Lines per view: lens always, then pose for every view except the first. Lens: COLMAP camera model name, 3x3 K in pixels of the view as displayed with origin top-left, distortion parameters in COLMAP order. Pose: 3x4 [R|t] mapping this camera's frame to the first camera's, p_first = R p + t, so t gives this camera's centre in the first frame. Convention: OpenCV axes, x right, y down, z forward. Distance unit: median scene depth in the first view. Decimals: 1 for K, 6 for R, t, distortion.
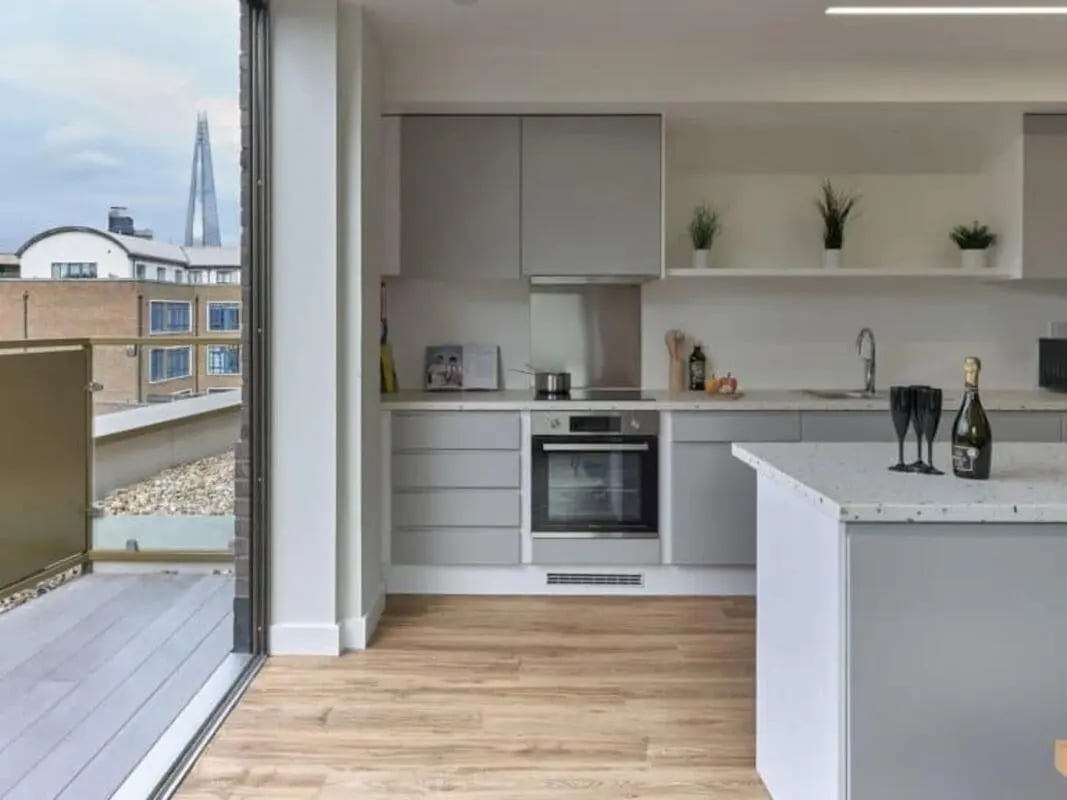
lens RADIAL K [[866.2, 0, 533.5], [0, 866.2, 400.0], [0, 0, 1]] dist [0.013106, 0.002390]
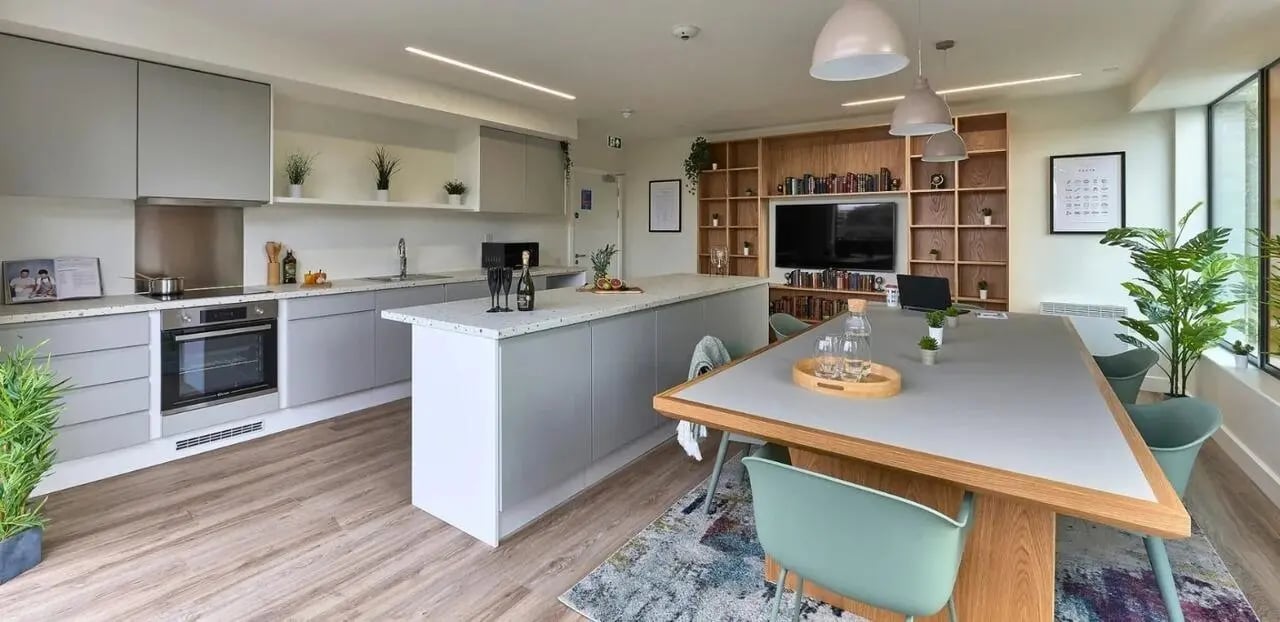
lens RADIAL K [[517.8, 0, 640.2], [0, 517.8, 300.0], [0, 0, 1]] dist [-0.000196, -0.000045]
pose [[0.597527, -0.106996, 0.794678, -0.168800], [0.079257, 0.994085, 0.074250, -0.002118], [-0.797922, 0.018617, 0.602473, 0.034605]]
